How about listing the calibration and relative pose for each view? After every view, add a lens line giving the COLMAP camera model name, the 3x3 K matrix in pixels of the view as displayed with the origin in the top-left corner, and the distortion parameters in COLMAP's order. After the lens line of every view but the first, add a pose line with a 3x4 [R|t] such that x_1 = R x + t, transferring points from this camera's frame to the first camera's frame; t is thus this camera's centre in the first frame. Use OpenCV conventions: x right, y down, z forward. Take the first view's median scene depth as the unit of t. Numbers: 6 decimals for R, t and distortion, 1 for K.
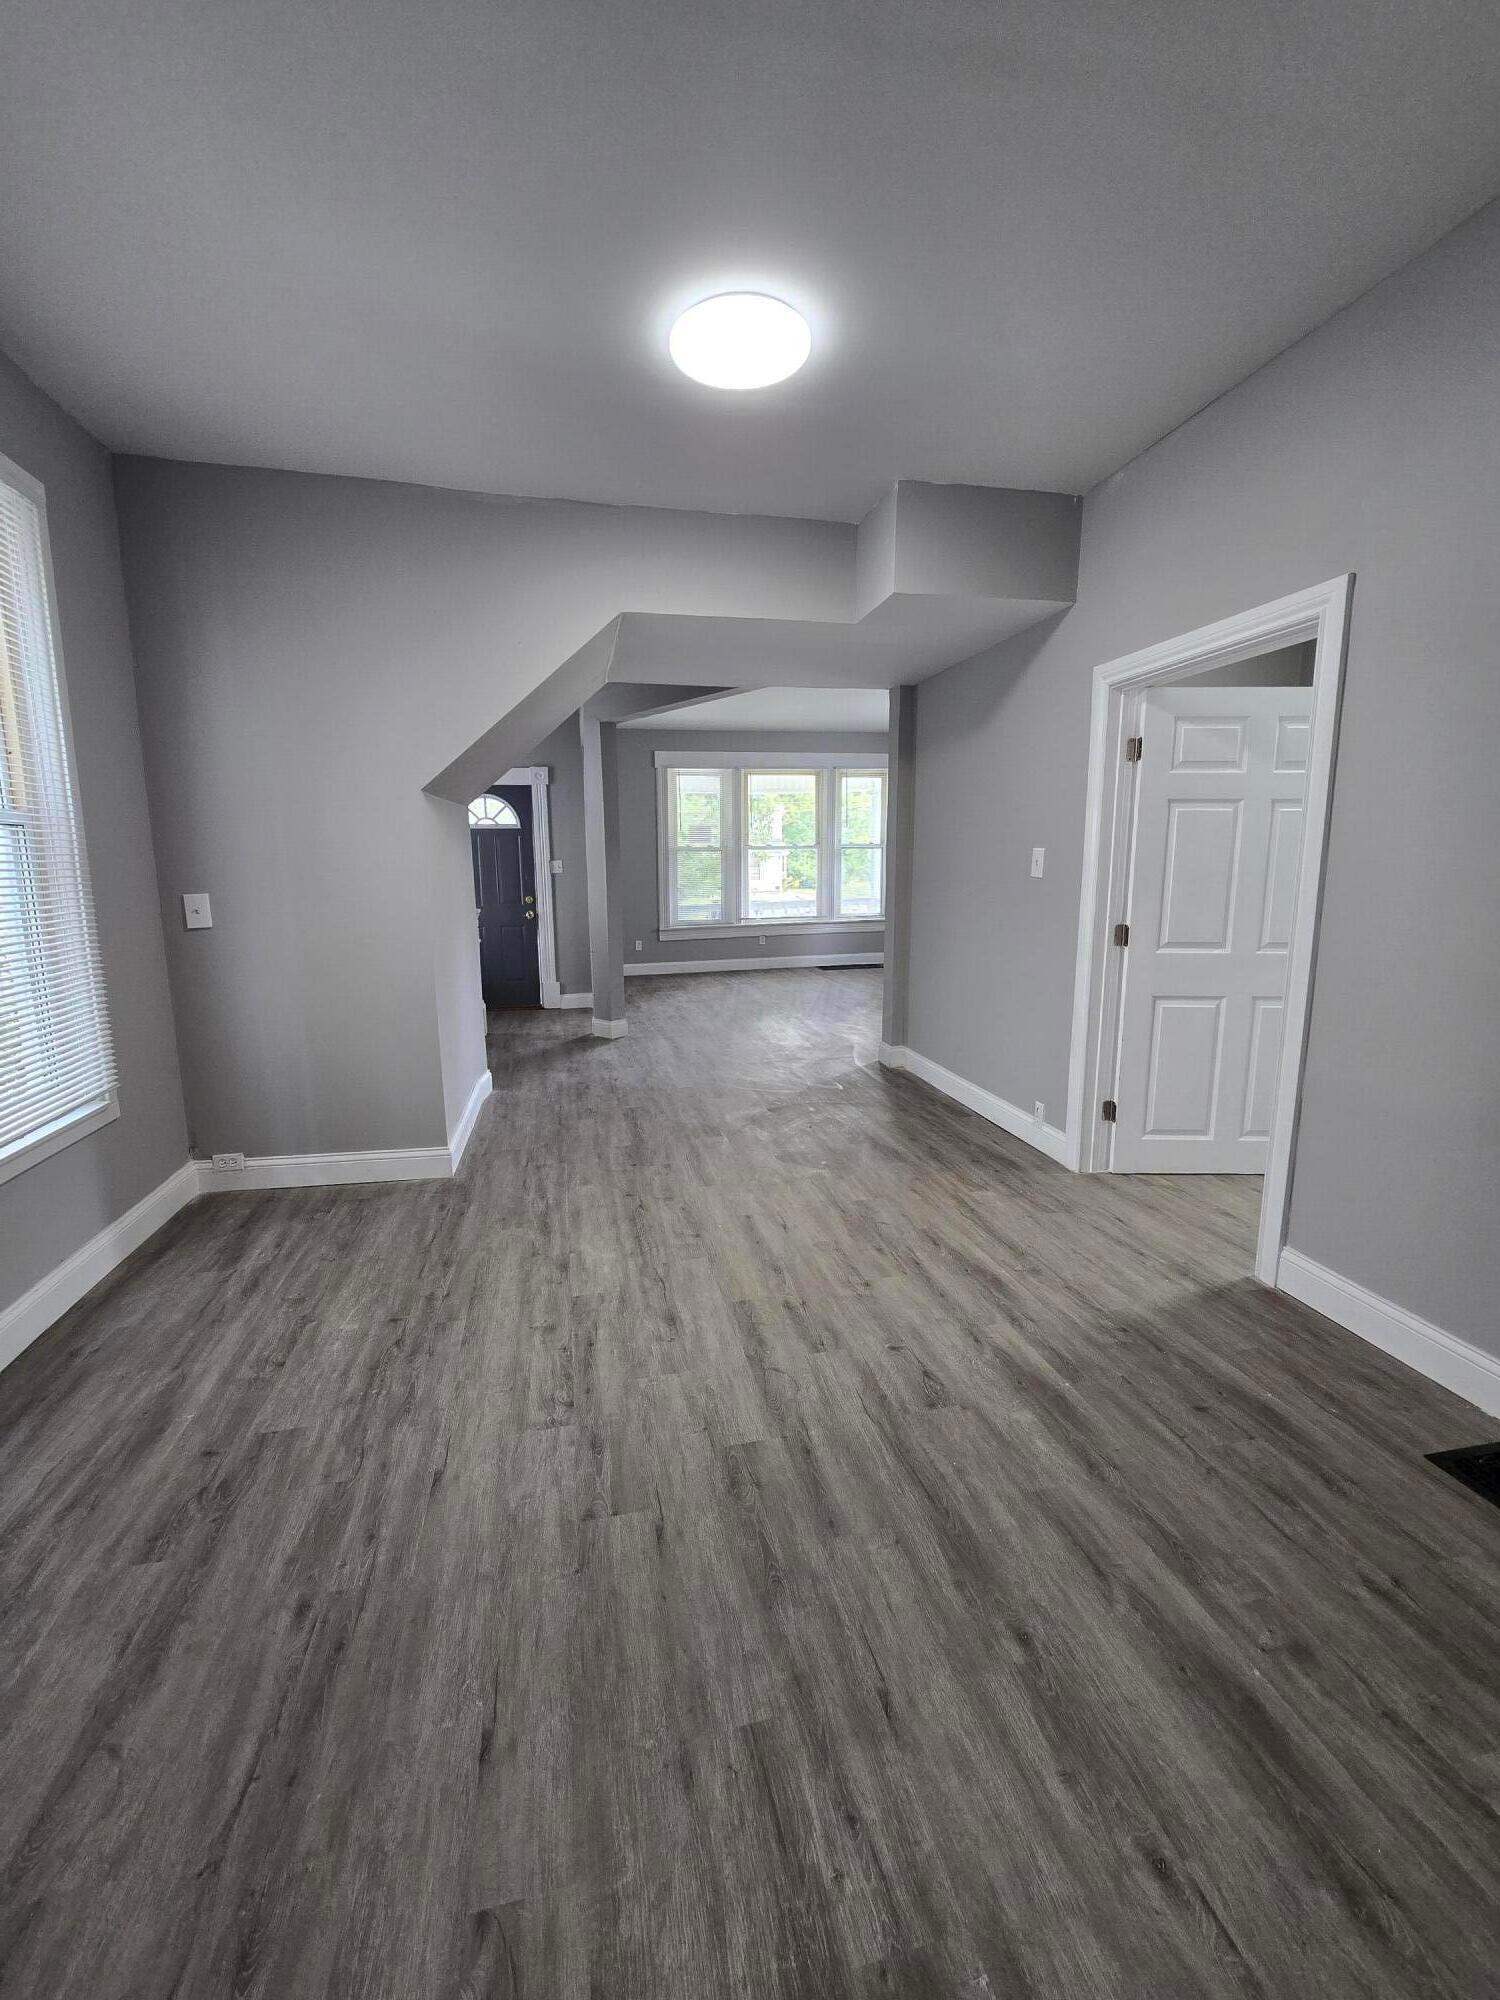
lens RADIAL K [[820.0, 0, 734.3], [0, 820.0, 983.0], [0, 0, 1]] dist [-0.007850, 0.000792]
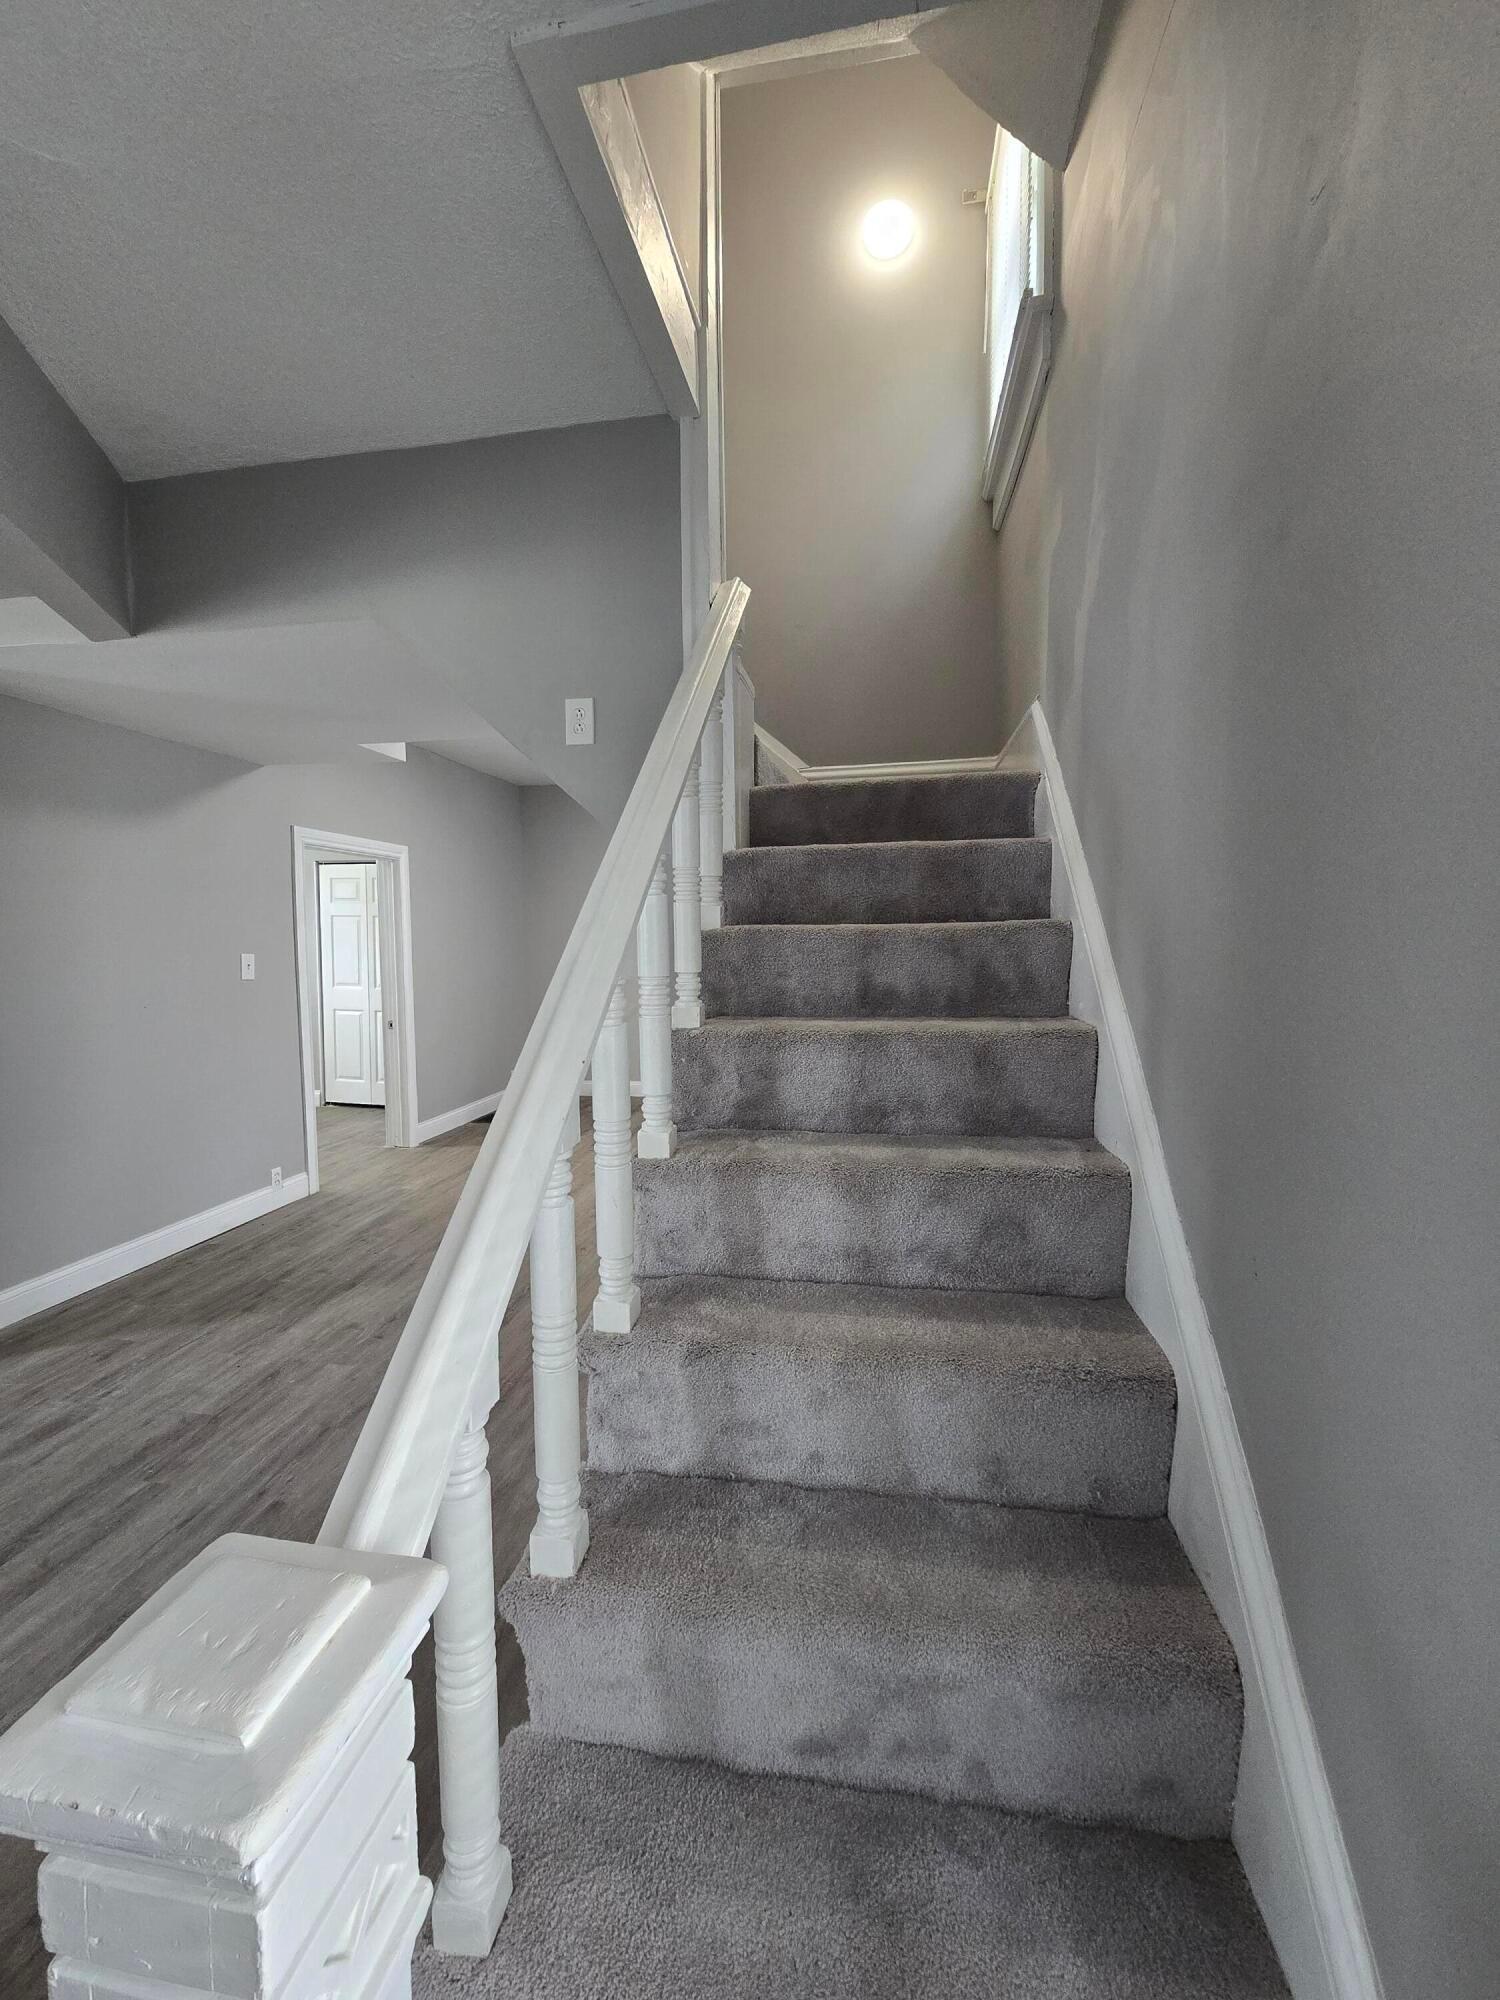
lens RADIAL K [[820.0, 0, 742.9], [0, 820.0, 998.8], [0, 0, 1]] dist [-0.007850, 0.000792]
pose [[-0.924910, -0.016893, 0.379811, -1.156381], [0.066577, 0.976379, 0.205554, -0.483180], [-0.374312, 0.215406, -0.901937, 2.943492]]
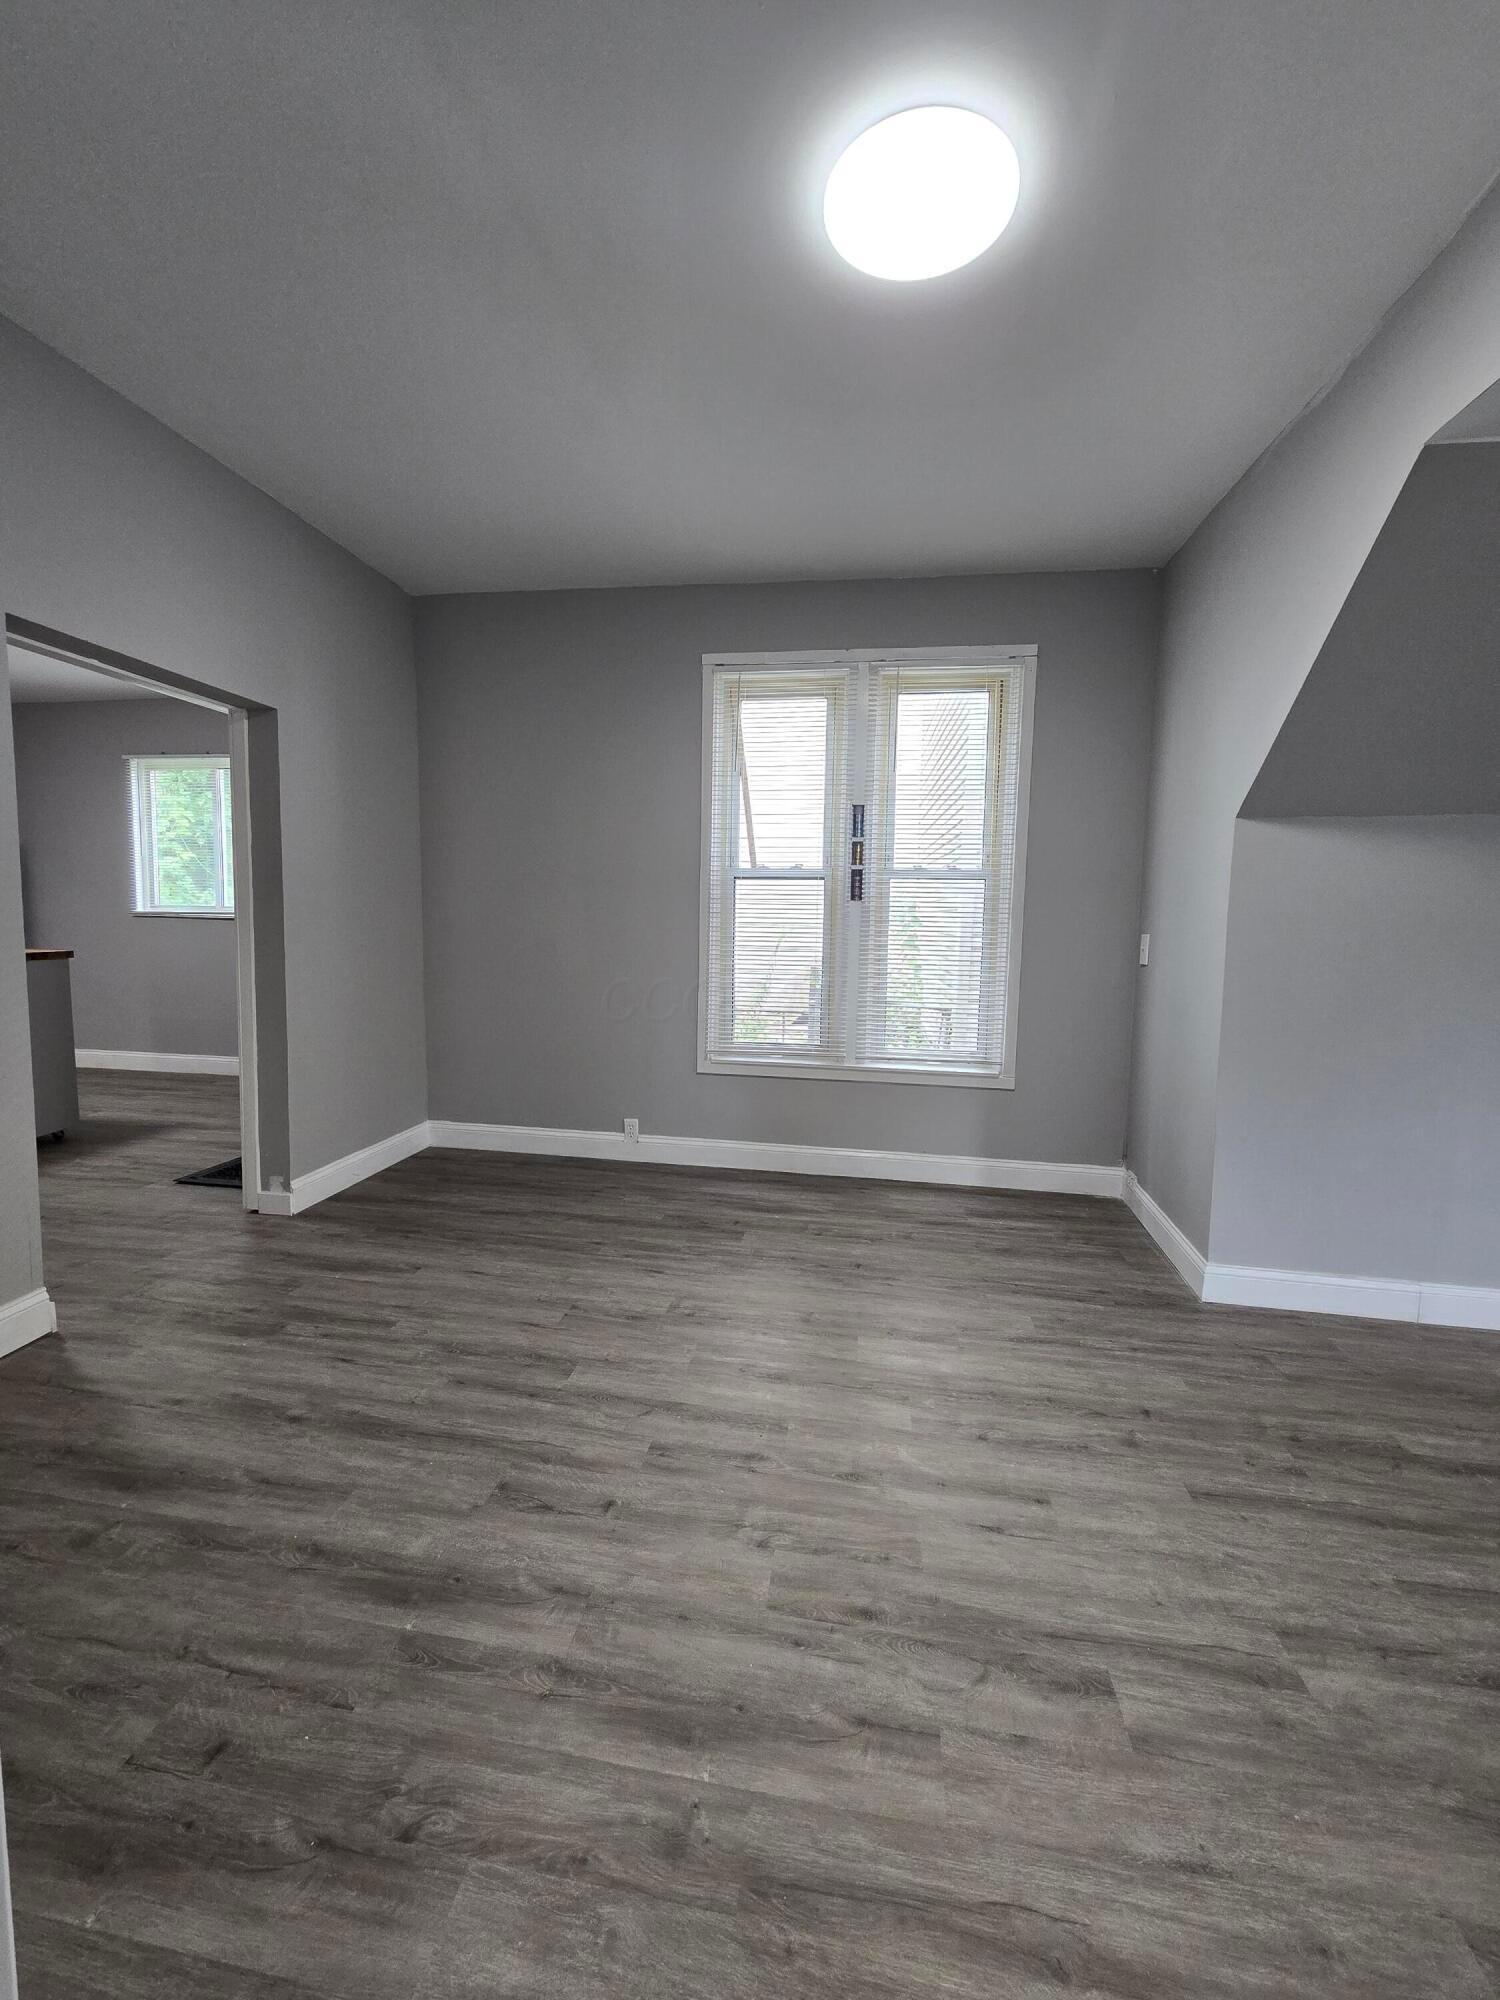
lens RADIAL K [[820.0, 0, 746.7], [0, 820.0, 995.7], [0, 0, 1]] dist [-0.007850, 0.000792]
pose [[-0.359182, 0.098948, -0.928007, 0.819920], [-0.152822, 0.974706, 0.163077, -0.177622], [0.920670, 0.200394, -0.334976, 1.271651]]
